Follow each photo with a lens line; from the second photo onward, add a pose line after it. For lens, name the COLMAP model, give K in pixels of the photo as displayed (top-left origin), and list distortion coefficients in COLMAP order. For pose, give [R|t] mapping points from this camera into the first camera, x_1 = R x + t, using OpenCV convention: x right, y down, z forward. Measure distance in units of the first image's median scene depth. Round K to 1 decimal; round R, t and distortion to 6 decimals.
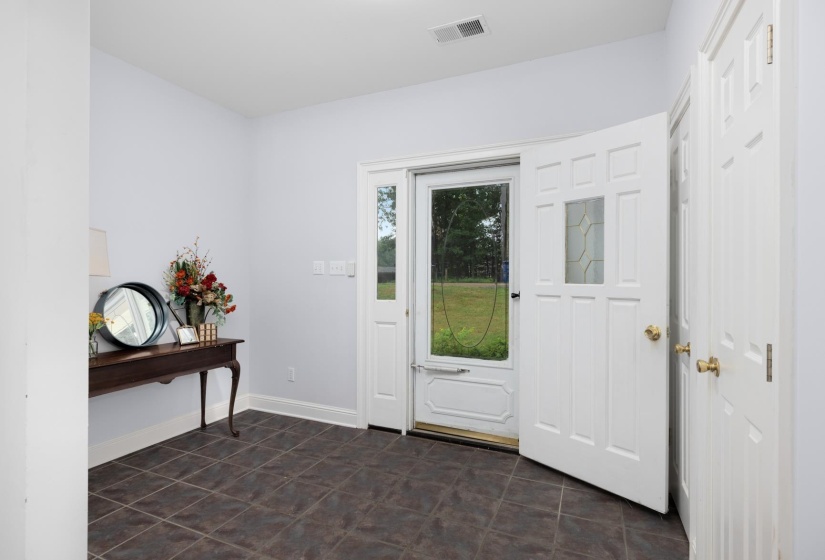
lens RADIAL K [[404.6, 0, 408.0], [0, 404.6, 278.6], [0, 0, 1]] dist [0.003439, -0.001252]
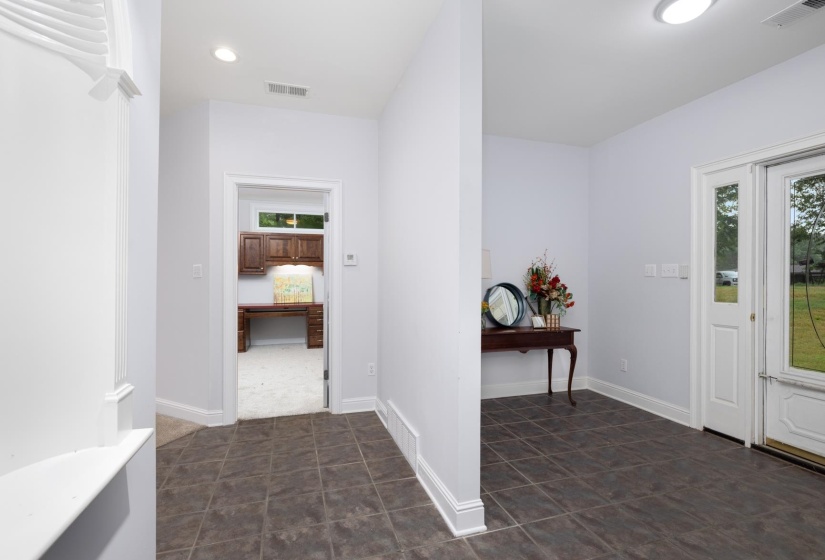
lens RADIAL K [[404.6, 0, 412.1], [0, 404.6, 280.2], [0, 0, 1]] dist [0.003439, -0.001252]
pose [[0.668817, 0.000497, -0.743427, 0.178639], [-0.002127, 0.999997, -0.001244, 0.001974], [0.743424, 0.002413, 0.668816, -0.222729]]
